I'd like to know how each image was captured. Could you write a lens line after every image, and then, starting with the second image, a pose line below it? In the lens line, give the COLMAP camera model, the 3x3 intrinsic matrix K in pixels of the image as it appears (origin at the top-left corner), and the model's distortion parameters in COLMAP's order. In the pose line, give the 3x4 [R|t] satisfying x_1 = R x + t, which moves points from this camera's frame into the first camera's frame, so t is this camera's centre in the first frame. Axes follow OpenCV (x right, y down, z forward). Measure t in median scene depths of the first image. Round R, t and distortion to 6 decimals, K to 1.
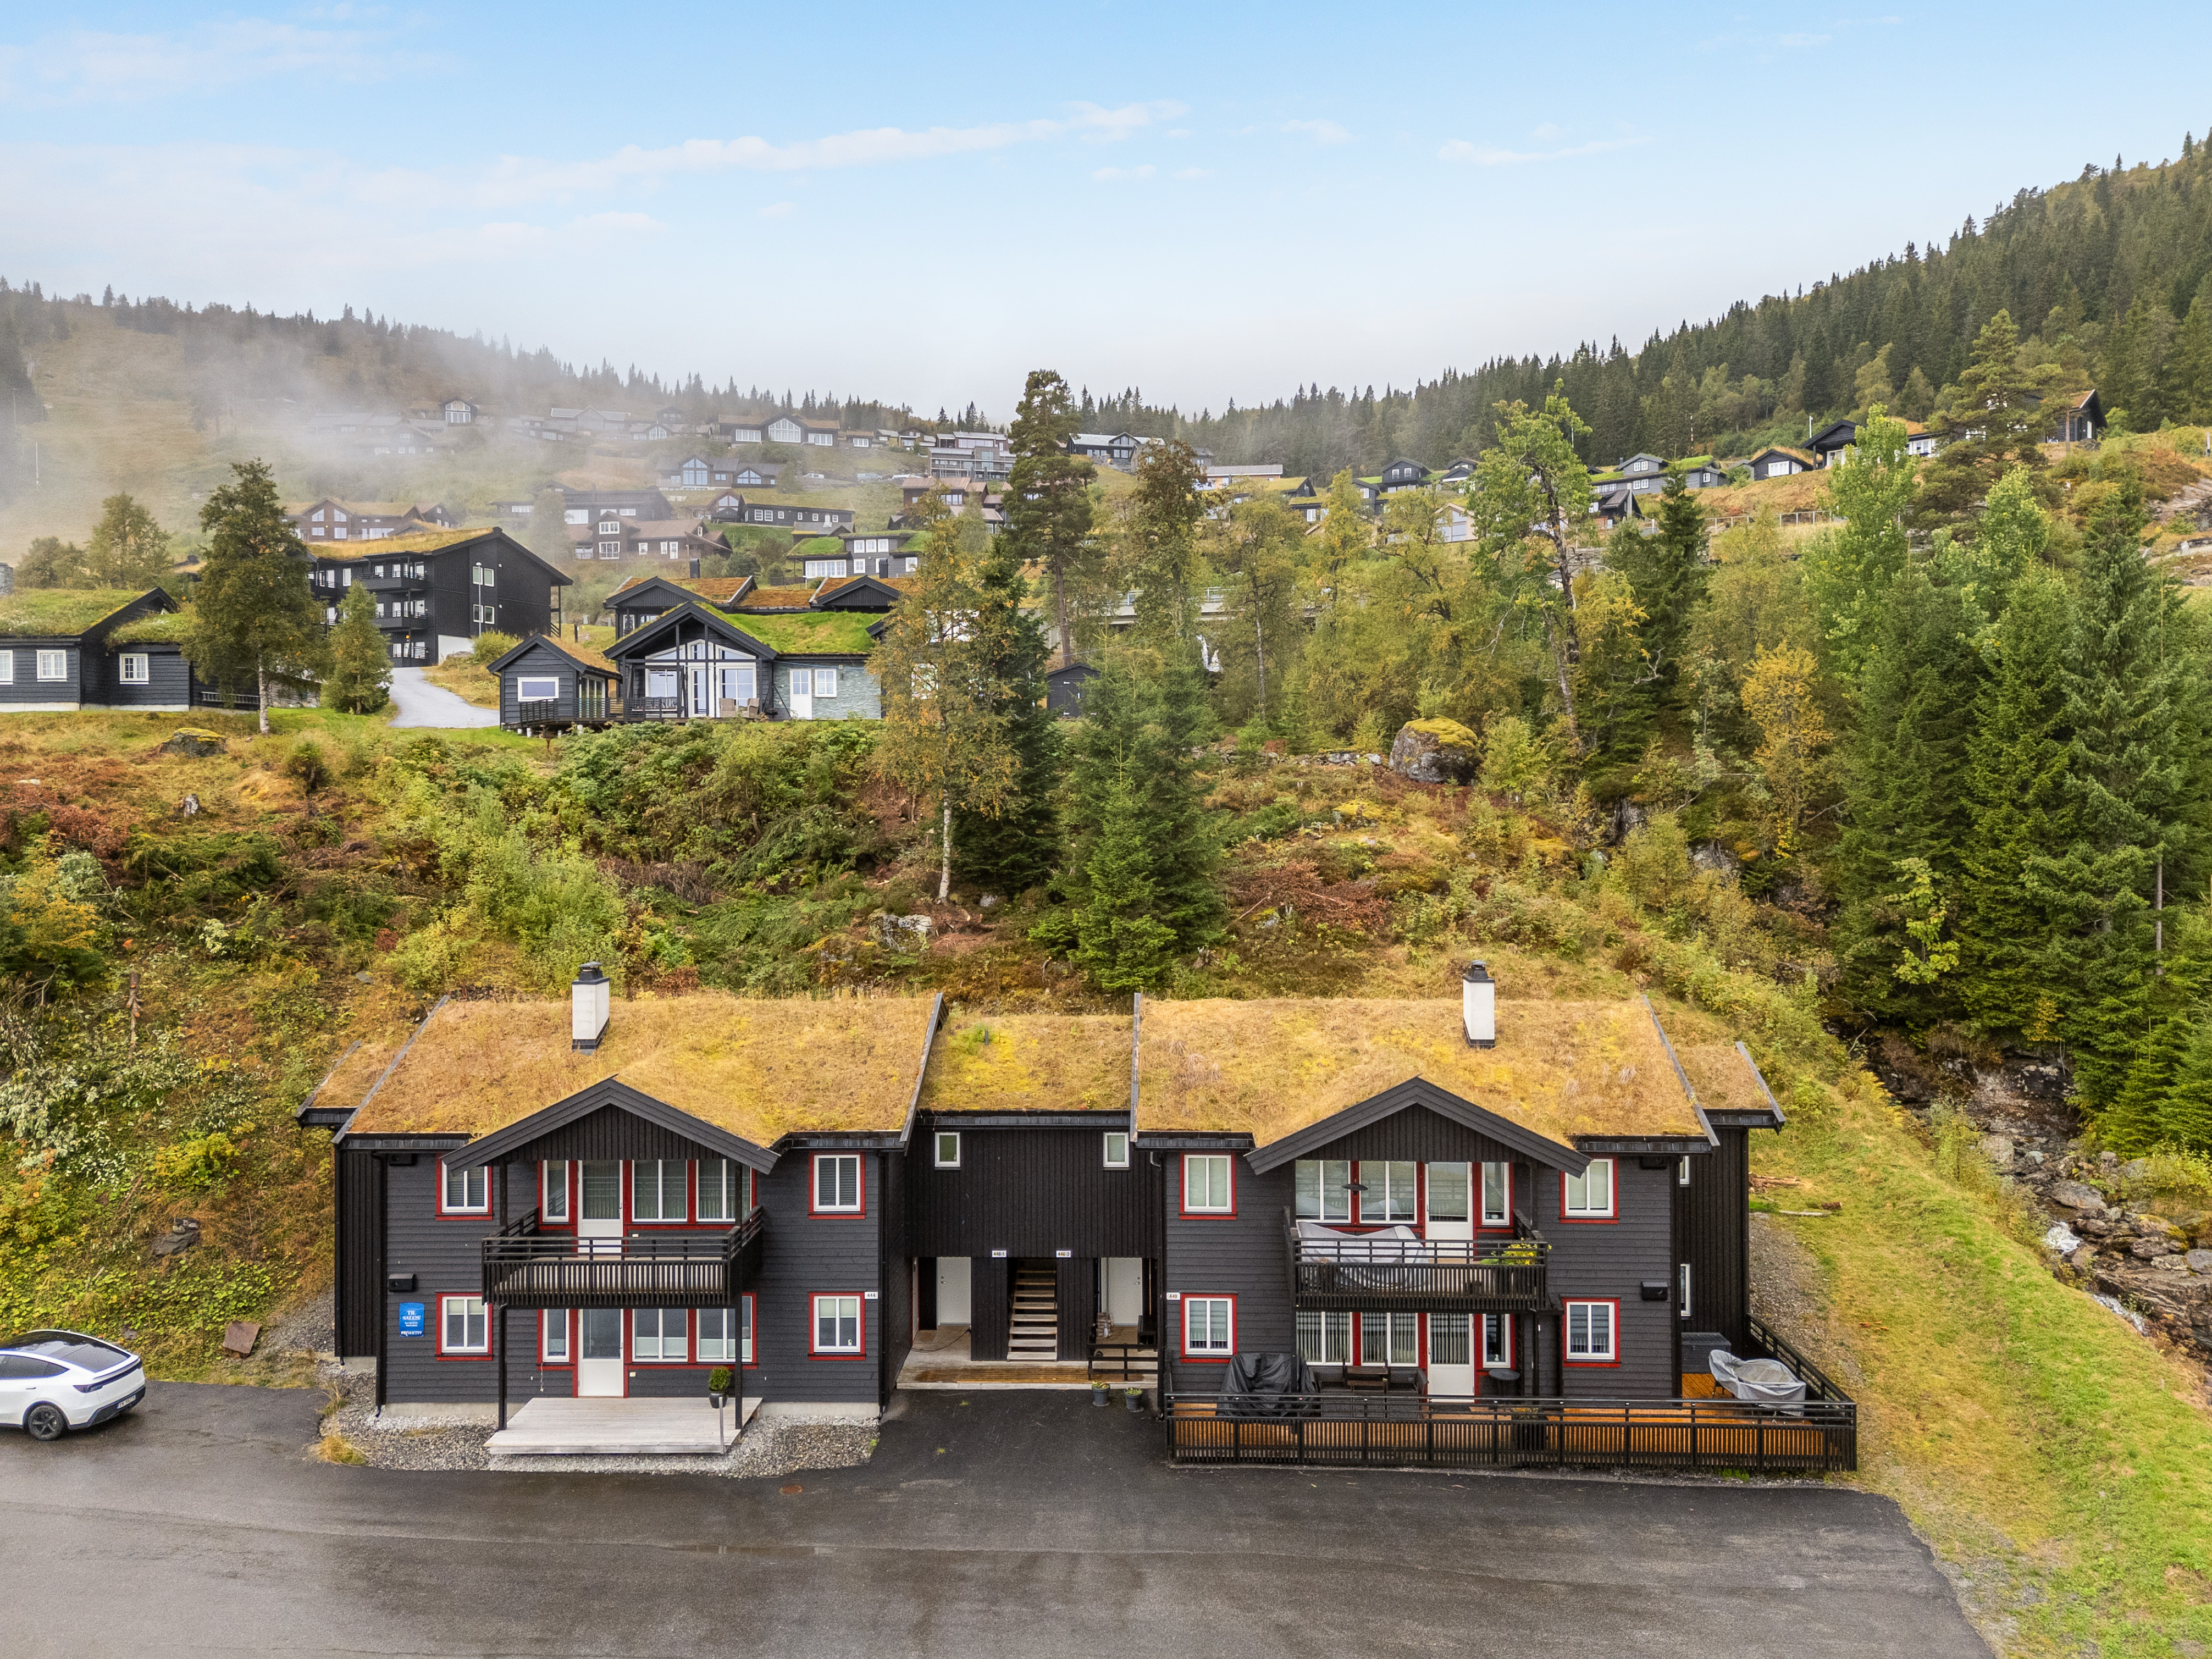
lens RADIAL K [[1620.1, 0, 1116.0], [0, 1620.1, 829.8], [0, 0, 1]] dist [0.067040, -0.053733]
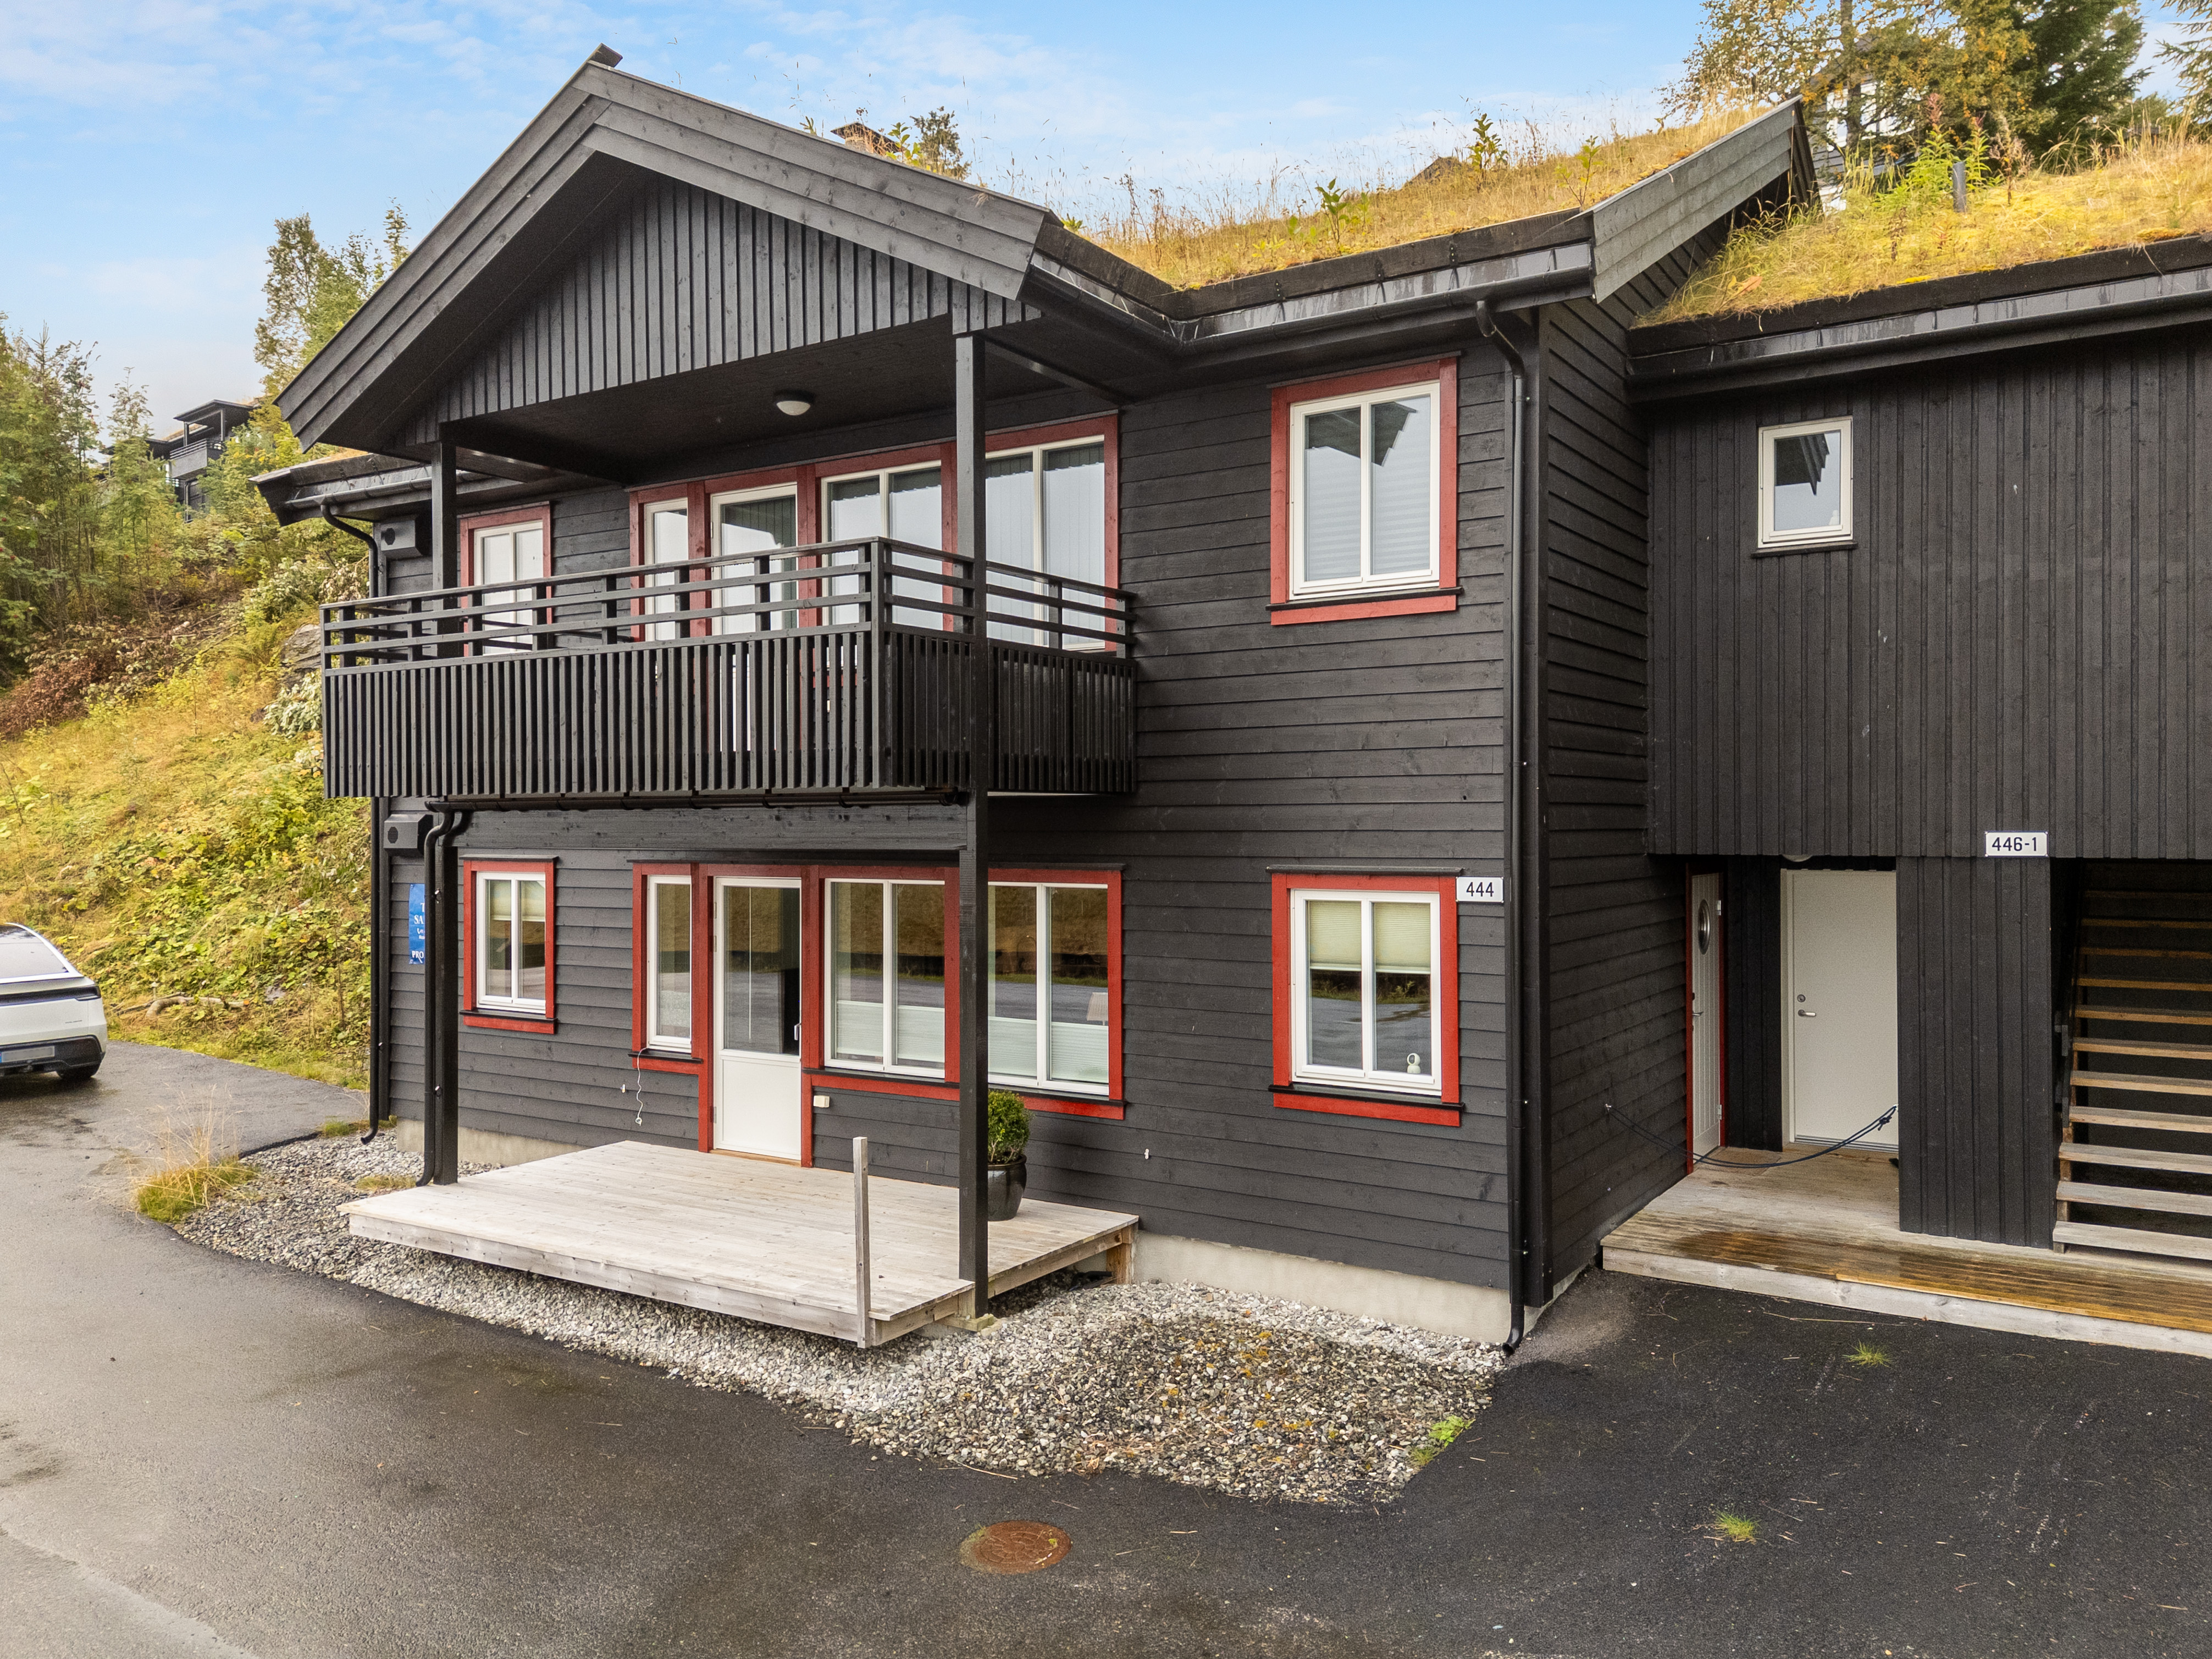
lens RADIAL K [[1620.1, 0, 1116.0], [0, 1620.1, 829.8], [0, 0, 1]] dist [0.067040, -0.053733]
pose [[0.857979, 0.004012, -0.513668, -0.060384], [-0.008826, 0.999937, -0.006933, 0.261051], [0.513608, 0.010483, 0.857961, 0.693838]]
